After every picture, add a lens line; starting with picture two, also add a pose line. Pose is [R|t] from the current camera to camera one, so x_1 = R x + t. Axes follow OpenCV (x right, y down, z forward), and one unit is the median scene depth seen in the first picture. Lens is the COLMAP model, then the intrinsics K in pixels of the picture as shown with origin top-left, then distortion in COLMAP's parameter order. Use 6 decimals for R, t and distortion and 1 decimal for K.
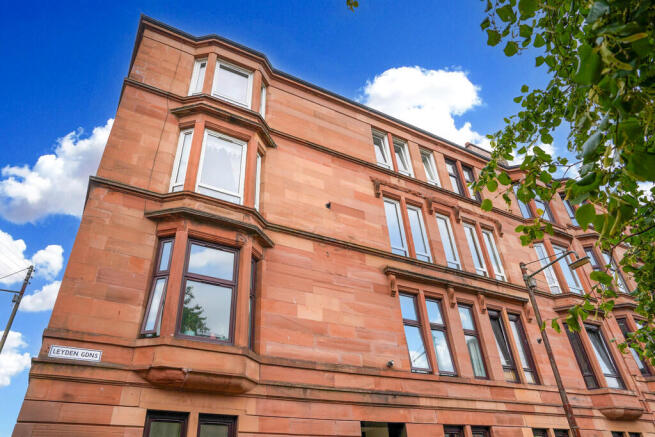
lens RADIAL K [[445.4, 0, 327.5], [0, 445.4, 218.5], [0, 0, 1]] dist [-0.114530, 0.081324]
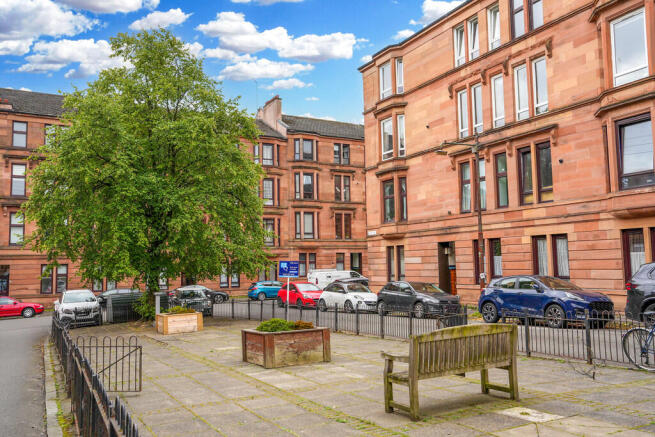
lens RADIAL K [[540.3, 0, 327.5], [0, 540.3, 218.5], [0, 0, 1]] dist [-0.036937, 0.013212]
pose [[-0.014282, -0.028117, -0.999503, 2.452210], [0.599907, 0.799466, -0.031062, 0.102549], [0.799942, -0.600052, 0.005449, 0.530101]]
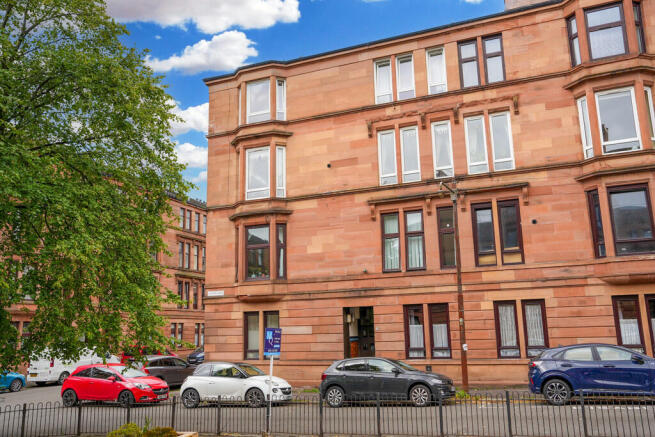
lens RADIAL K [[540.3, 0, 327.5], [0, 540.3, 218.5], [0, 0, 1]] dist [-0.036937, 0.013212]
pose [[0.632133, -0.116913, -0.765989, 1.530968], [0.442696, 0.865820, 0.233185, -0.337307], [0.635947, -0.486505, 0.599070, -0.156769]]
